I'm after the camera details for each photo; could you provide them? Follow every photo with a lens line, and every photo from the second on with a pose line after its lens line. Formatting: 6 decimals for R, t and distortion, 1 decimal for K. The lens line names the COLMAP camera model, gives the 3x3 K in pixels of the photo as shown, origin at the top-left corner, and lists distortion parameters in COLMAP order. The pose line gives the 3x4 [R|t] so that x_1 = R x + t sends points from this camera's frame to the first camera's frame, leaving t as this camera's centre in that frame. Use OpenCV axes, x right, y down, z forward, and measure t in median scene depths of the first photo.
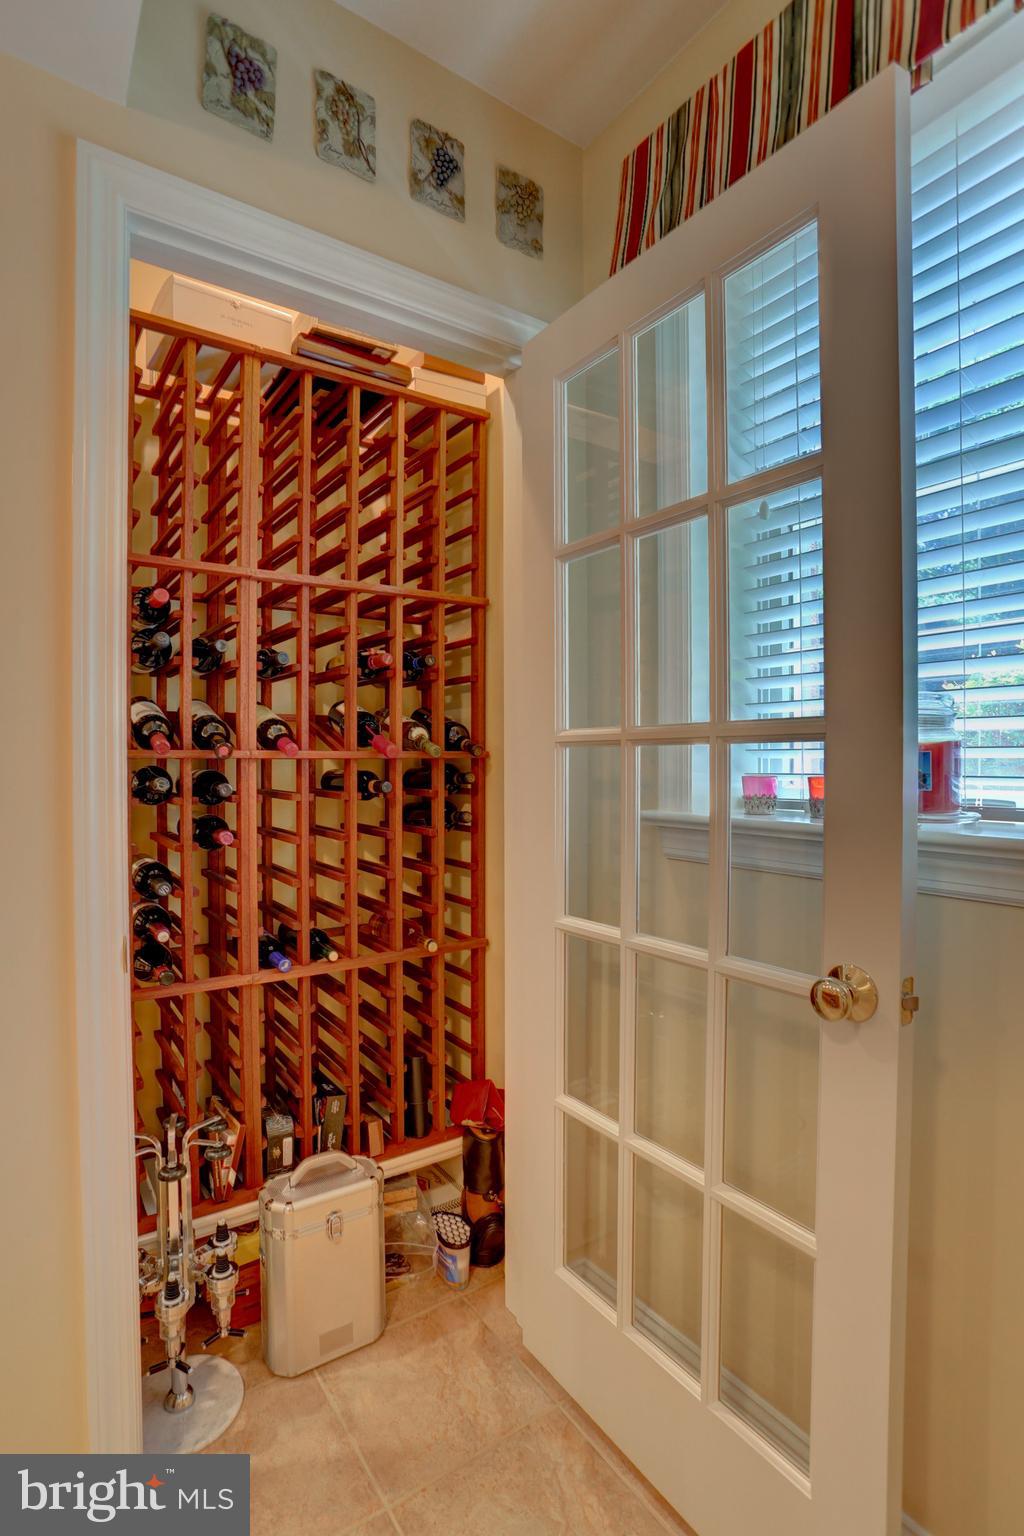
lens RADIAL K [[758.5, 0, 509.7], [0, 758.5, 771.7], [0, 0, 1]] dist [-0.040358, 0.004655]
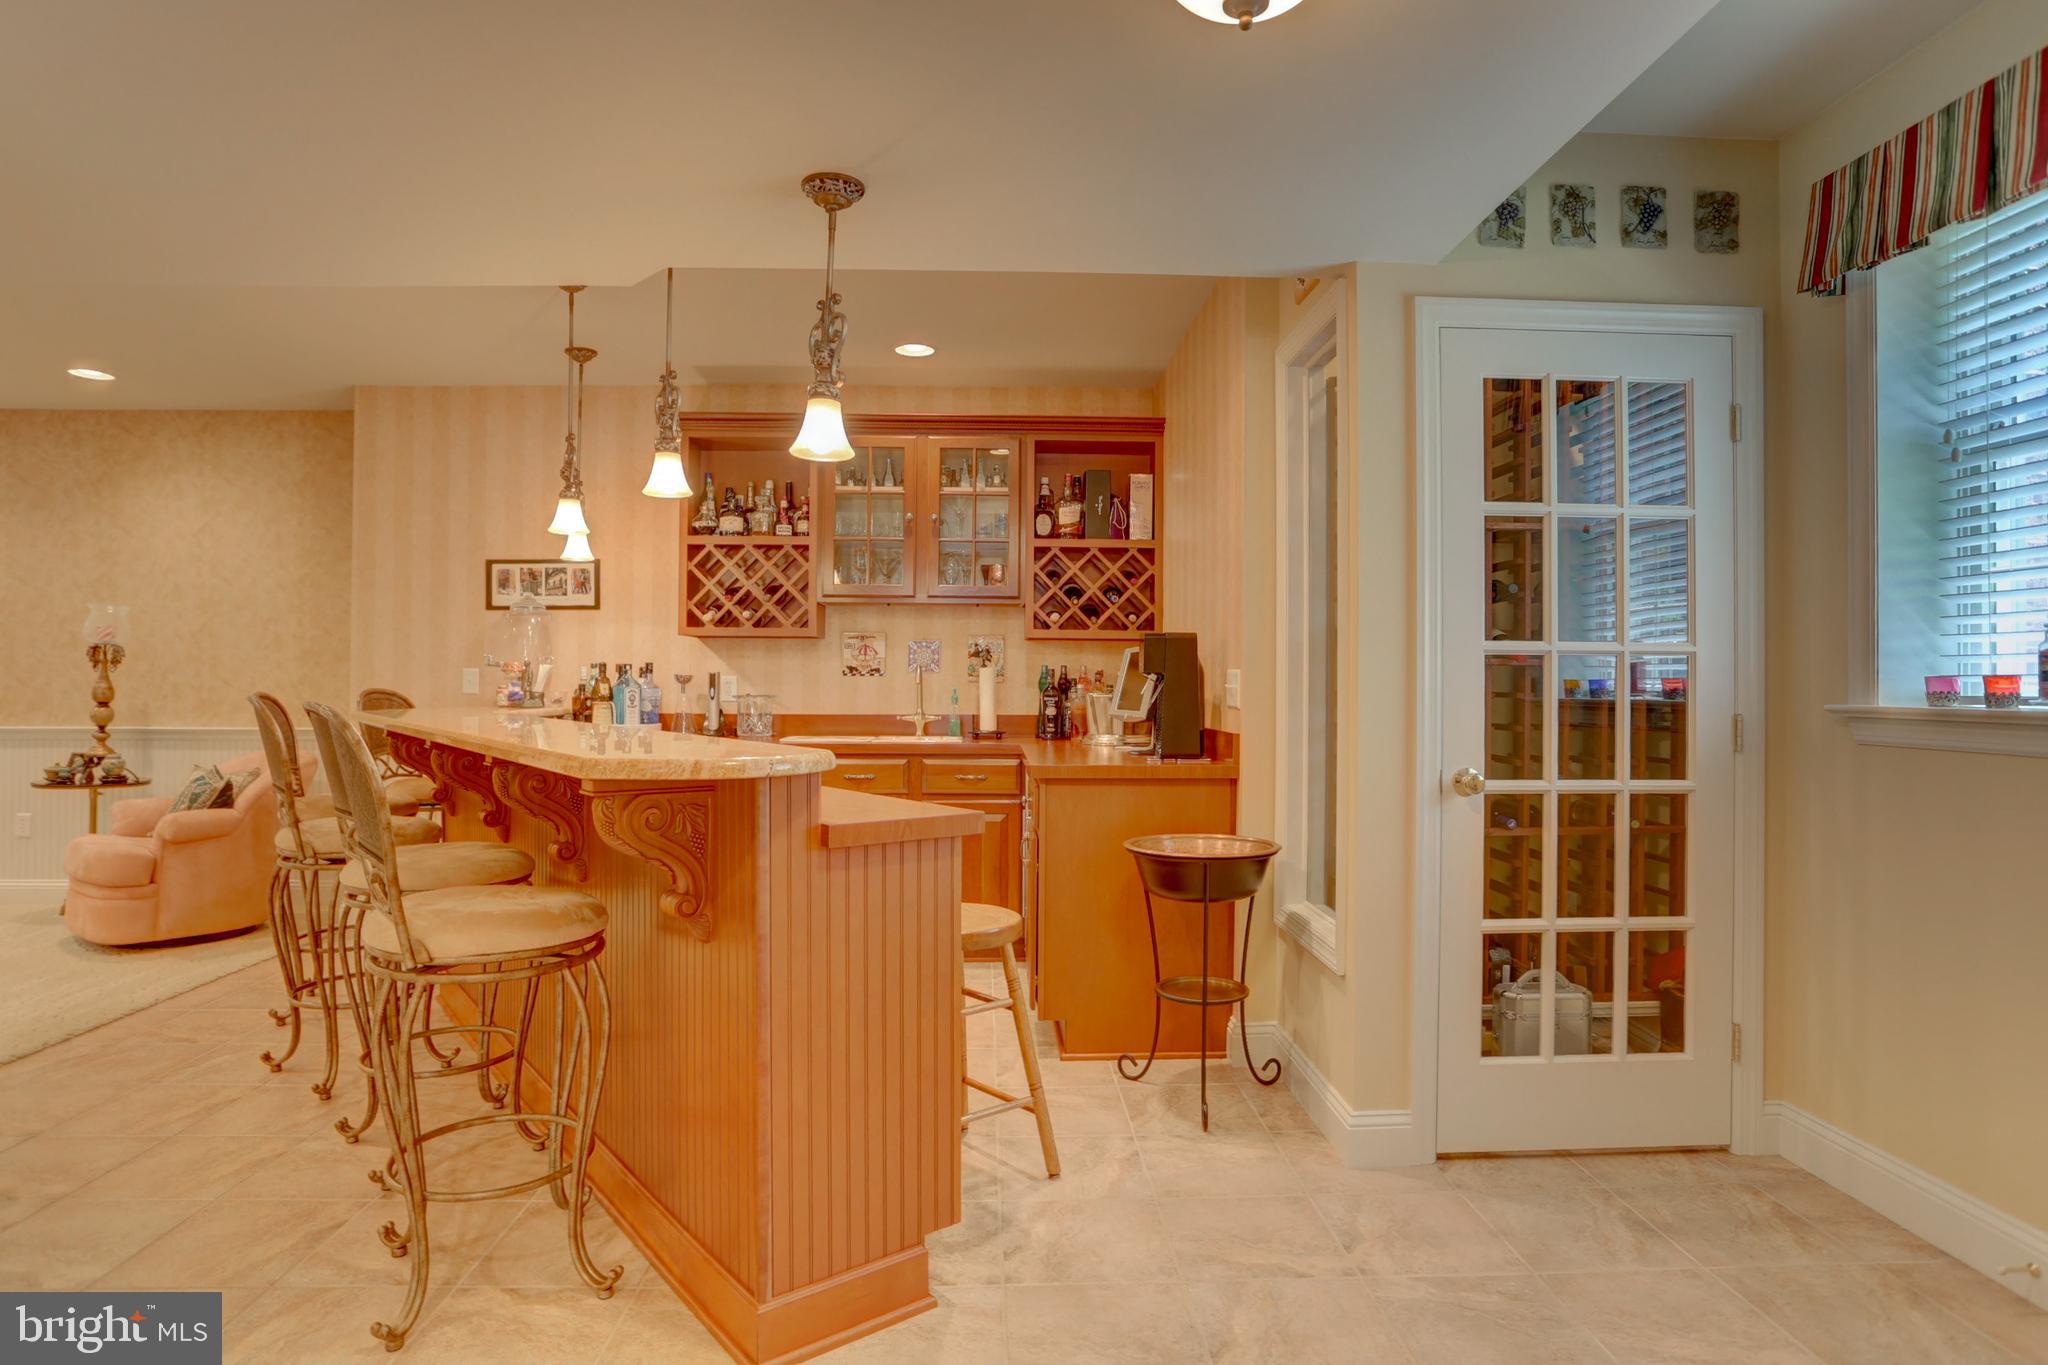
lens RADIAL K [[1124.4, 0, 1022.4], [0, 1124.4, 673.9], [0, 0, 1]] dist [-0.020480, 0.000342]
pose [[0.856064, -0.001372, -0.516868, -0.021596], [-0.014341, 0.999548, -0.026405, 0.065515], [0.516671, 0.030016, 0.855658, -1.238875]]
